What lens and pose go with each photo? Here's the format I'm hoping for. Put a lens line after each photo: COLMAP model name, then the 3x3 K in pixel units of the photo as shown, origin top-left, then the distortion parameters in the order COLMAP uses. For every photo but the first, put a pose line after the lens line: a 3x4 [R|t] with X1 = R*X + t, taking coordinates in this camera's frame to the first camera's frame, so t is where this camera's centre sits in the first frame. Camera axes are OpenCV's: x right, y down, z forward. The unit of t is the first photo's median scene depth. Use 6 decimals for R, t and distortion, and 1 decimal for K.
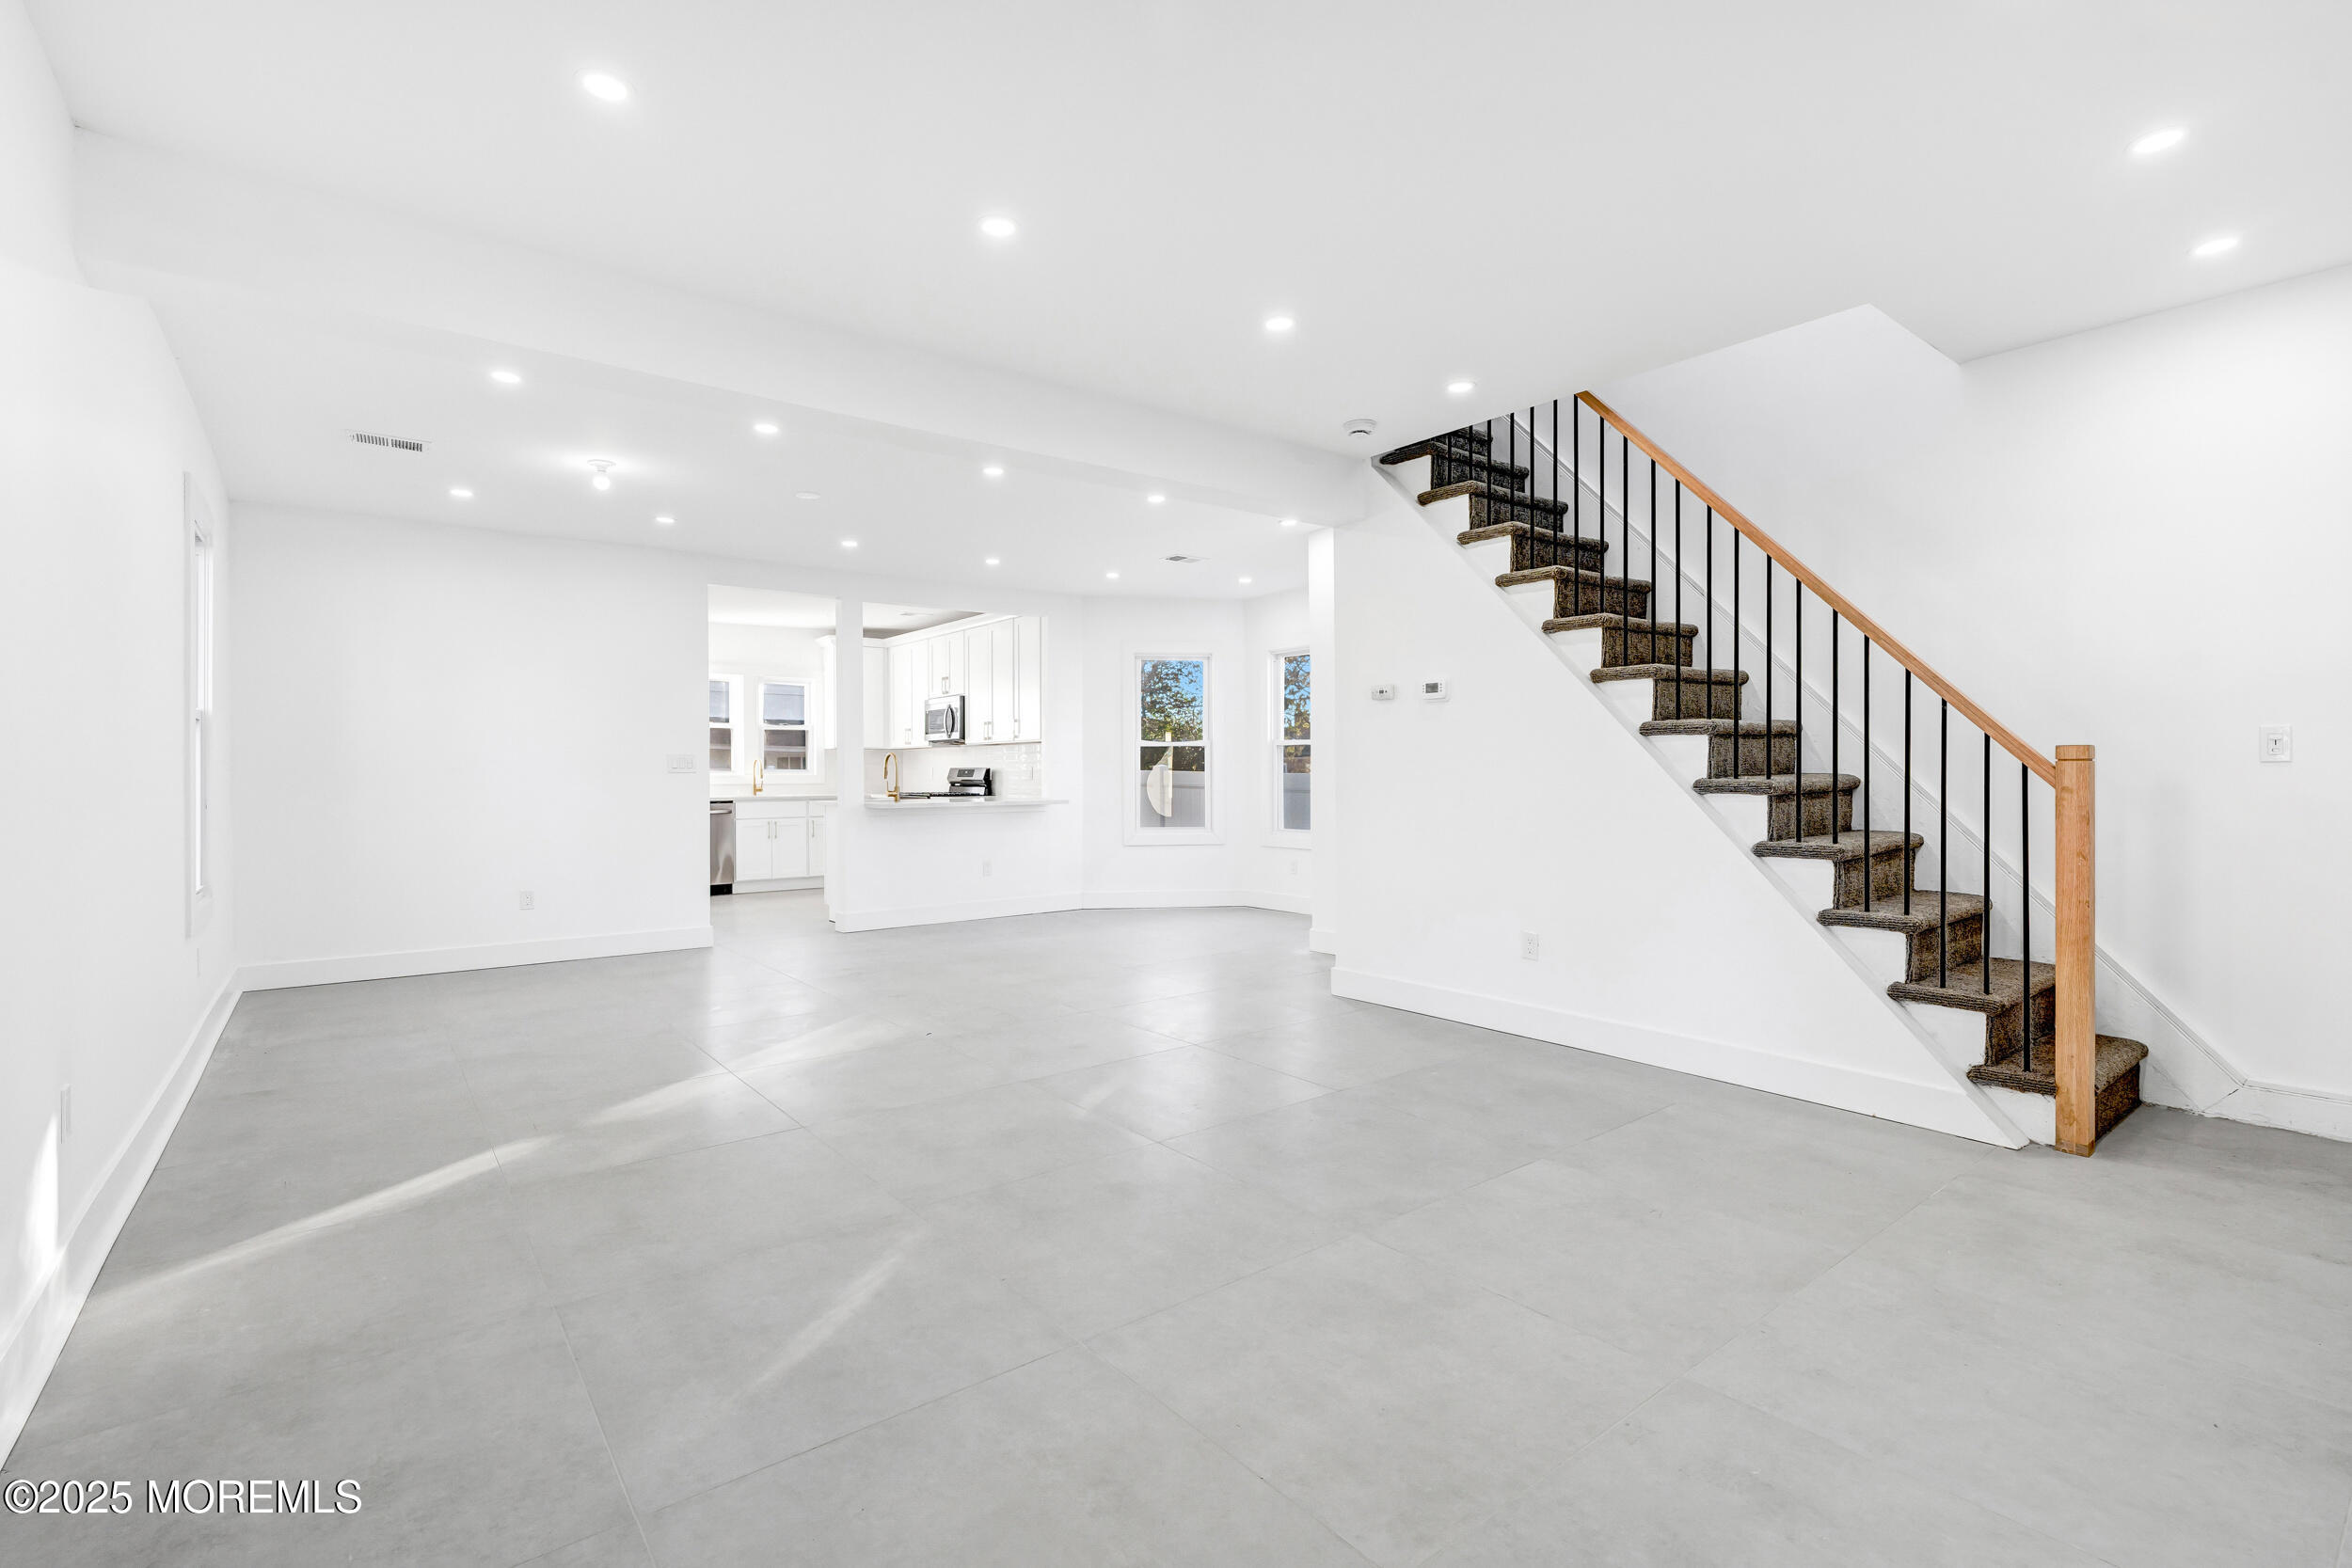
lens RADIAL K [[1081.6, 0, 1167.1], [0, 1081.6, 774.7], [0, 0, 1]] dist [-0.004941, 0.001160]
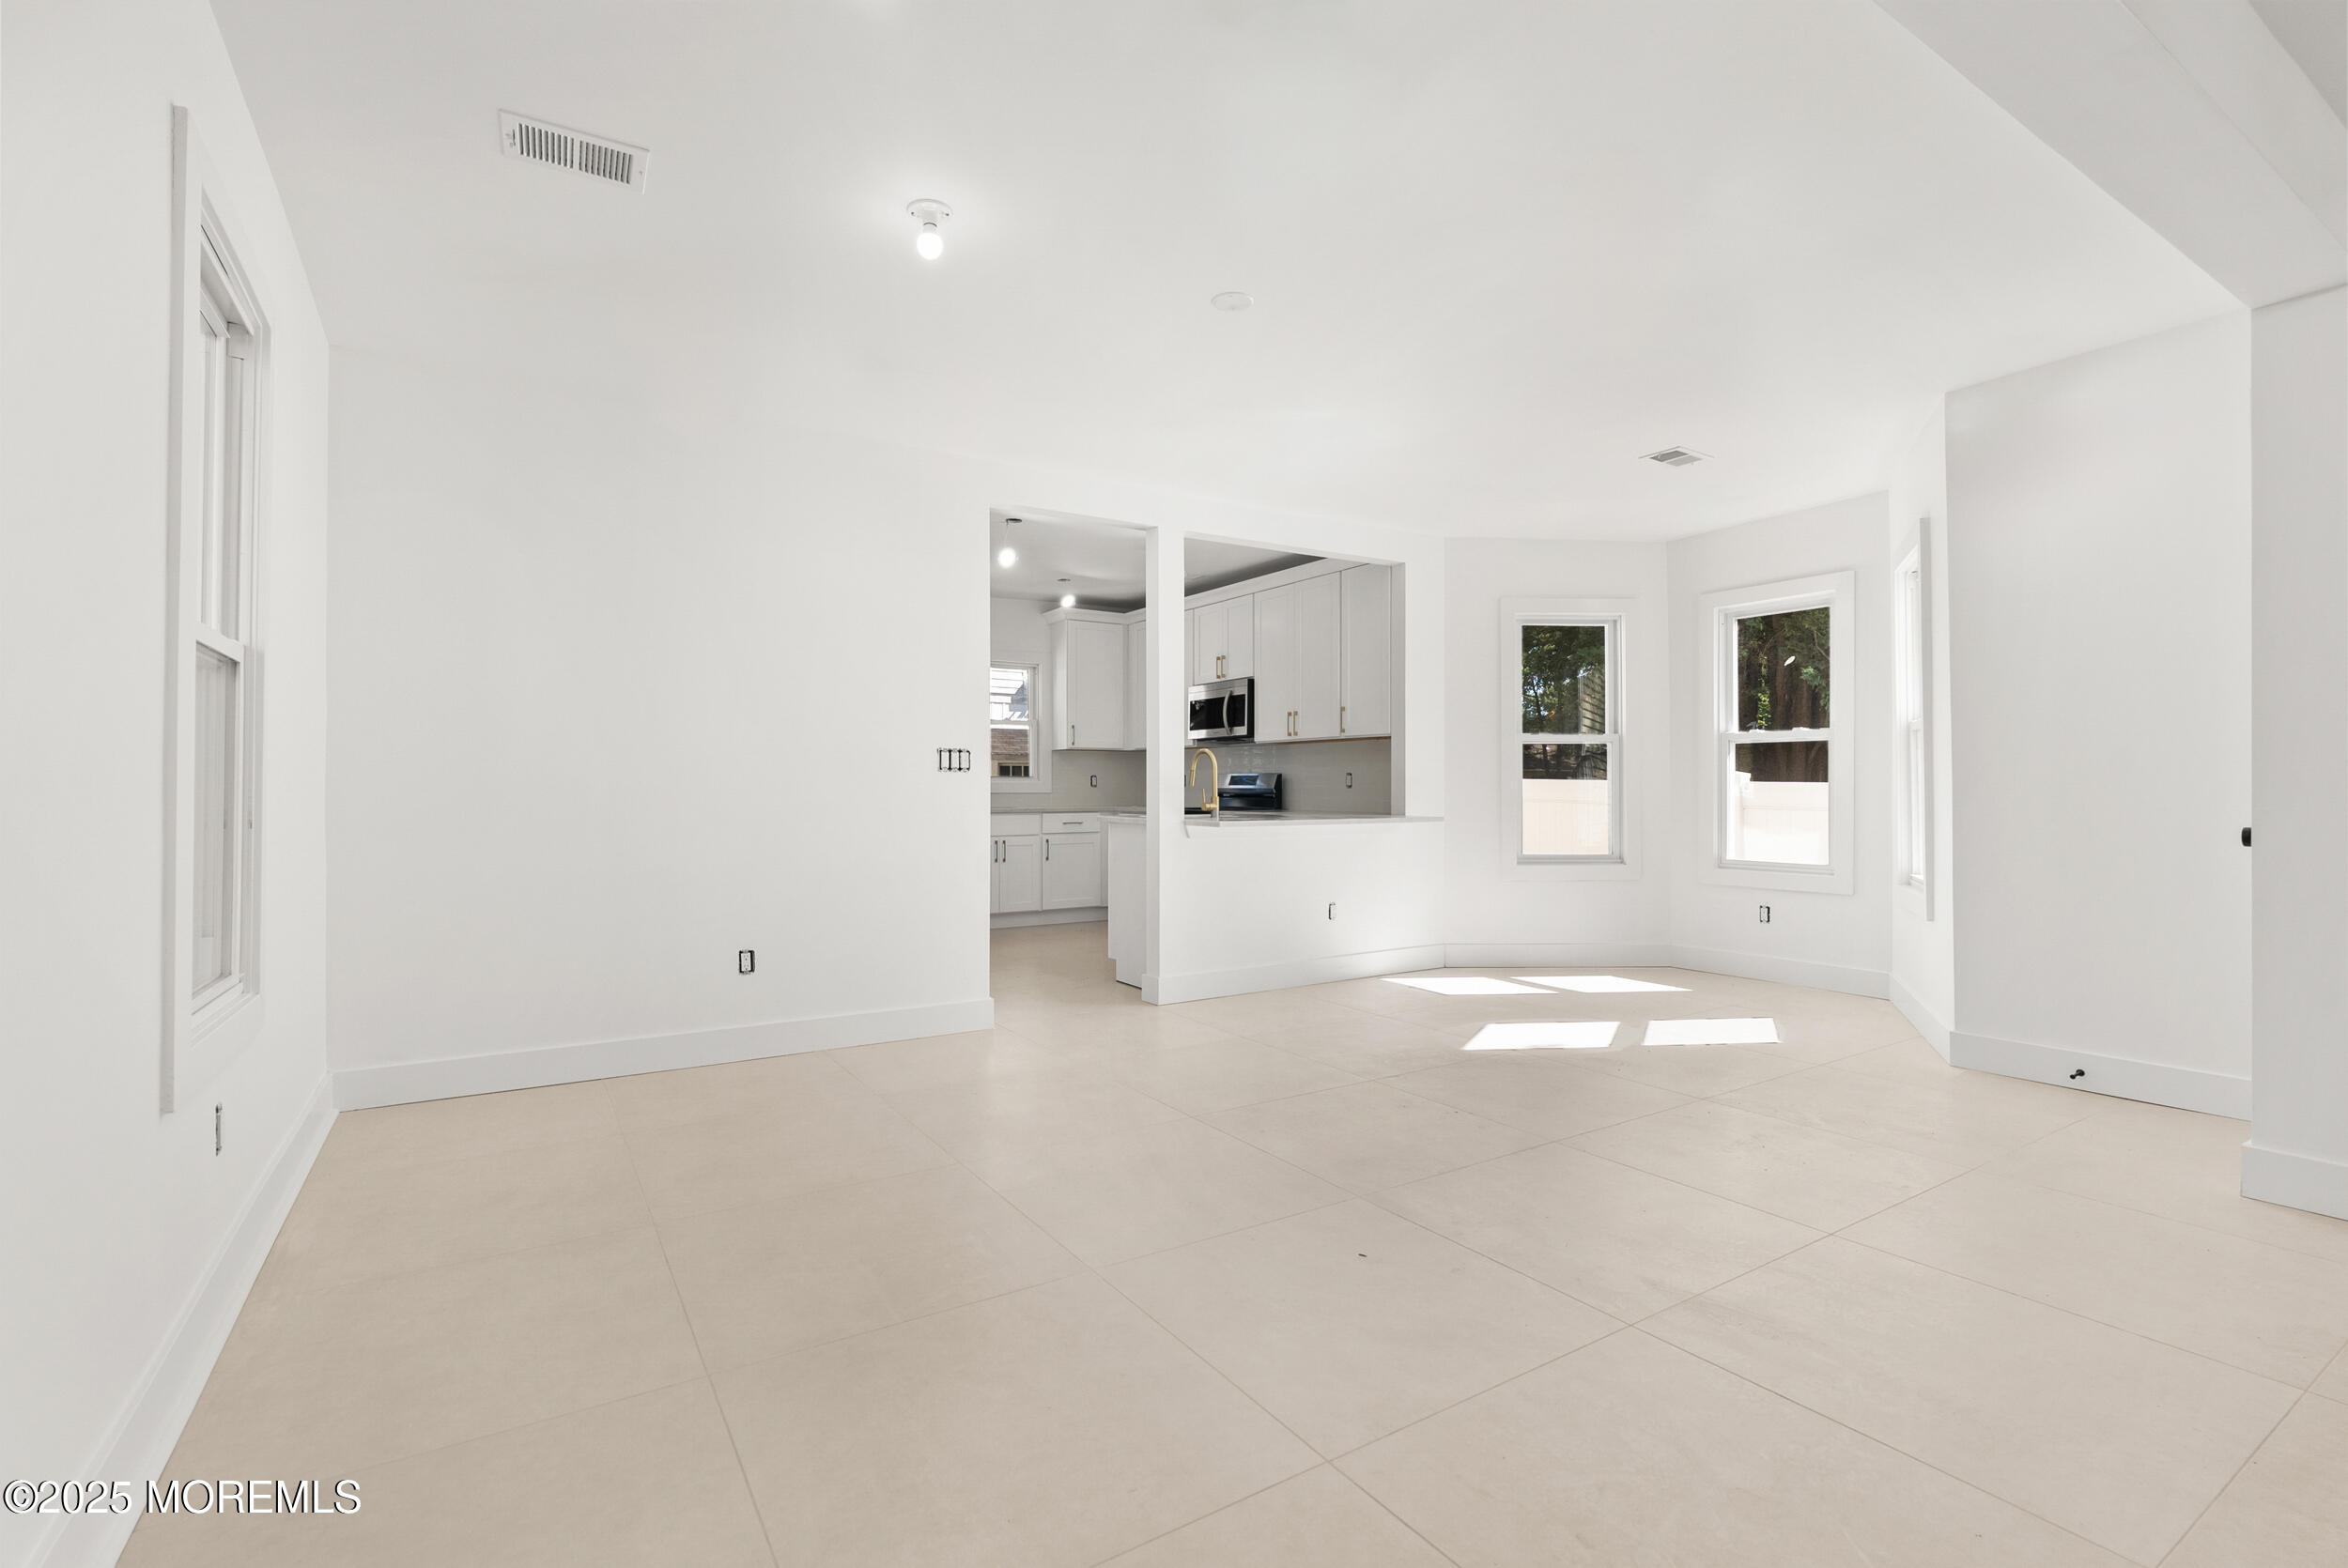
lens RADIAL K [[1079.7, 0, 1163.2], [0, 1079.7, 775.4], [0, 0, 1]] dist [-0.004941, 0.001160]
pose [[0.995548, 0.004779, -0.094136, -0.177439], [-0.005476, 0.999959, -0.007150, 0.000937], [0.094098, 0.007634, 0.995534, 0.232341]]
